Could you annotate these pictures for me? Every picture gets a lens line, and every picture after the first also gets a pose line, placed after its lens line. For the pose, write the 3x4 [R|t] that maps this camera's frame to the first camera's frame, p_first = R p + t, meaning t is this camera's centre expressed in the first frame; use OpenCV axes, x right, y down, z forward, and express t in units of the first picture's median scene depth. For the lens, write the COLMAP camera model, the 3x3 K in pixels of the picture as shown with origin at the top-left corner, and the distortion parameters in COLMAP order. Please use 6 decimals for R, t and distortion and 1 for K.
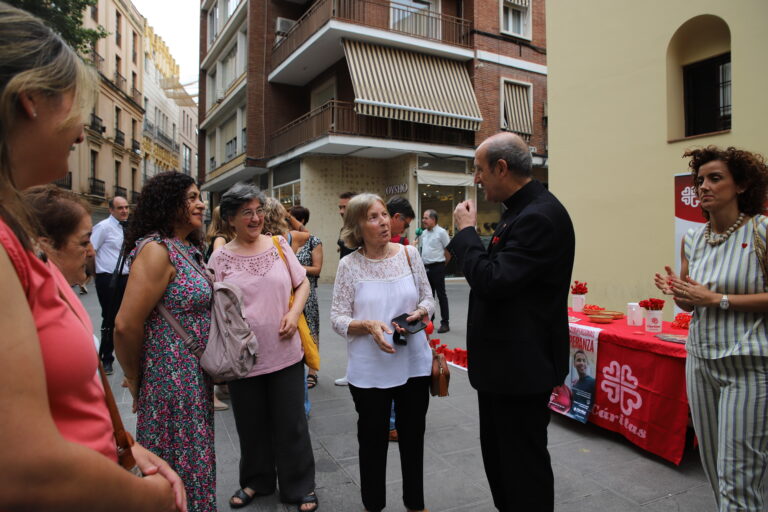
lens RADIAL K [[591.9, 0, 383.6], [0, 591.9, 254.0], [0, 0, 1]] dist [-0.082275, -0.002389]
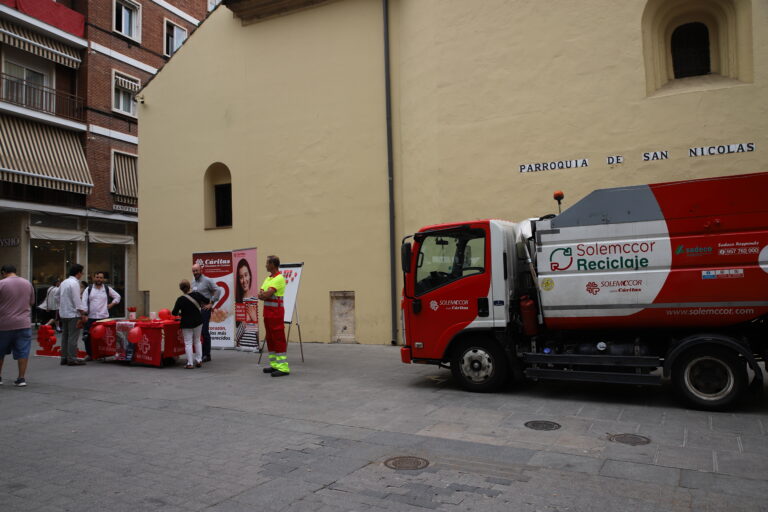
lens RADIAL K [[636.3, 0, 388.5], [0, 636.3, 235.7], [0, 0, 1]] dist [-0.004000, 0.030407]
pose [[0.829896, 0.020057, 0.557558, -0.050026], [0.036302, 0.995295, -0.089837, 0.009680], [-0.556736, 0.094796, 0.825263, -0.365391]]
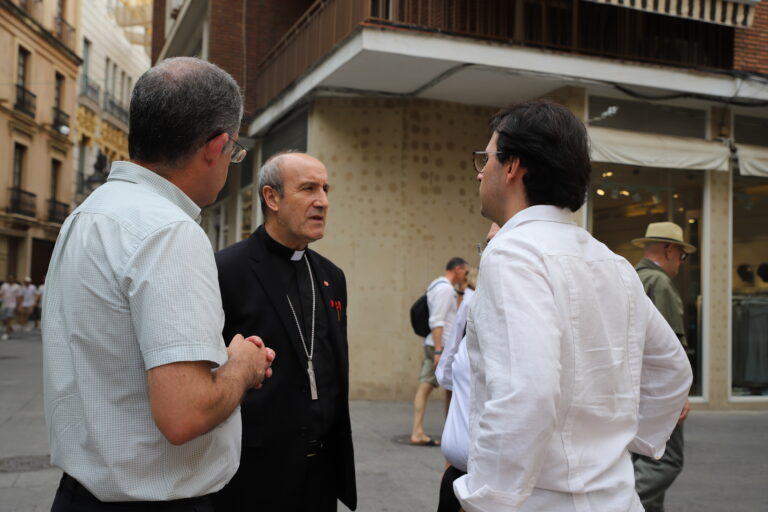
lens RADIAL K [[878.2, 0, 384.2], [0, 878.2, 256.0], [0, 0, 1]] dist [0.081005, 0.000000]
pose [[0.991101, 0.016644, -0.132067, 0.001234], [-0.025564, 0.997483, -0.066137, -0.010083], [0.130634, 0.068925, 0.989032, 0.366280]]
